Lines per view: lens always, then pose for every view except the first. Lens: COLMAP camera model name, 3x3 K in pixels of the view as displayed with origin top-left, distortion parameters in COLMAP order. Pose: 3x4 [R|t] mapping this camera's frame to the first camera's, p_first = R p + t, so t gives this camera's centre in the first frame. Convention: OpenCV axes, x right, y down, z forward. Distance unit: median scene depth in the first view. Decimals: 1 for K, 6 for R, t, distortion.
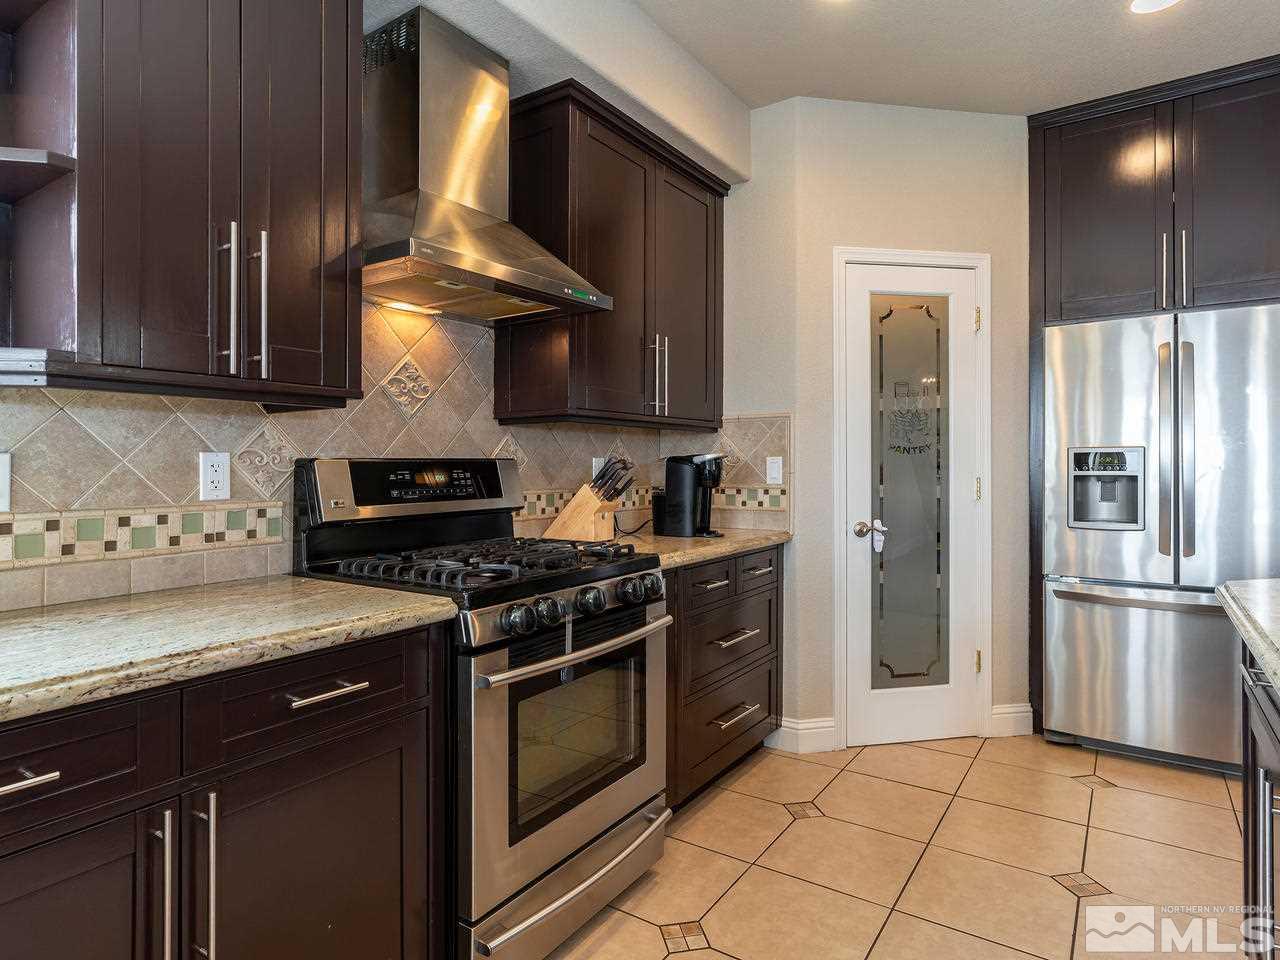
lens RADIAL K [[732.5, 0, 637.7], [0, 732.5, 463.4], [0, 0, 1]] dist [0.000026, -0.000203]
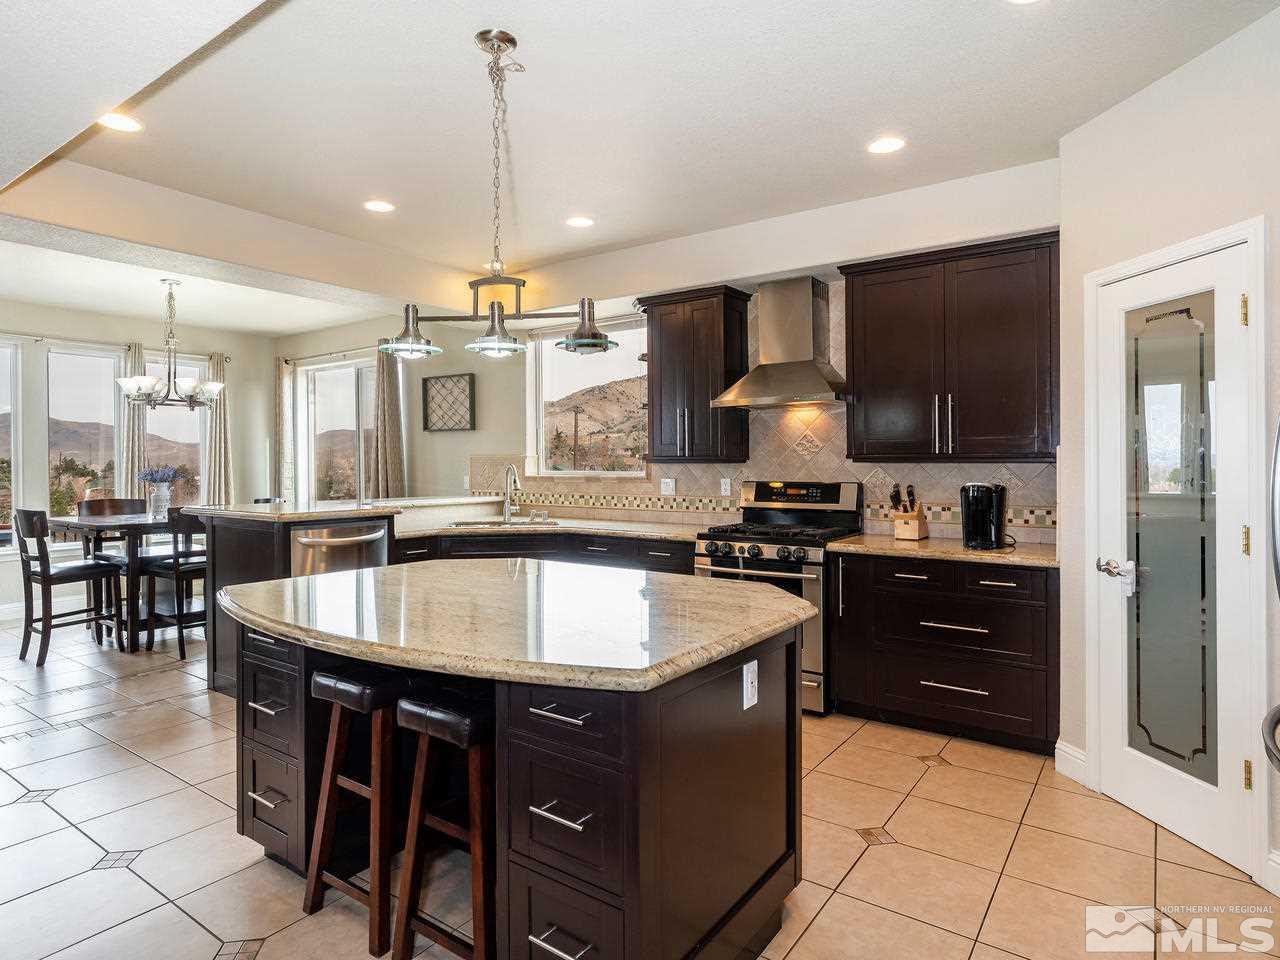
lens RADIAL K [[732.5, 0, 637.7], [0, 732.5, 463.4], [0, 0, 1]] dist [0.000026, -0.000203]
pose [[-0.017946, 0.008537, -0.999803, 0.533864], [0.006011, 0.999946, 0.008430, -0.023581], [0.999821, -0.005859, -0.017996, 0.175675]]
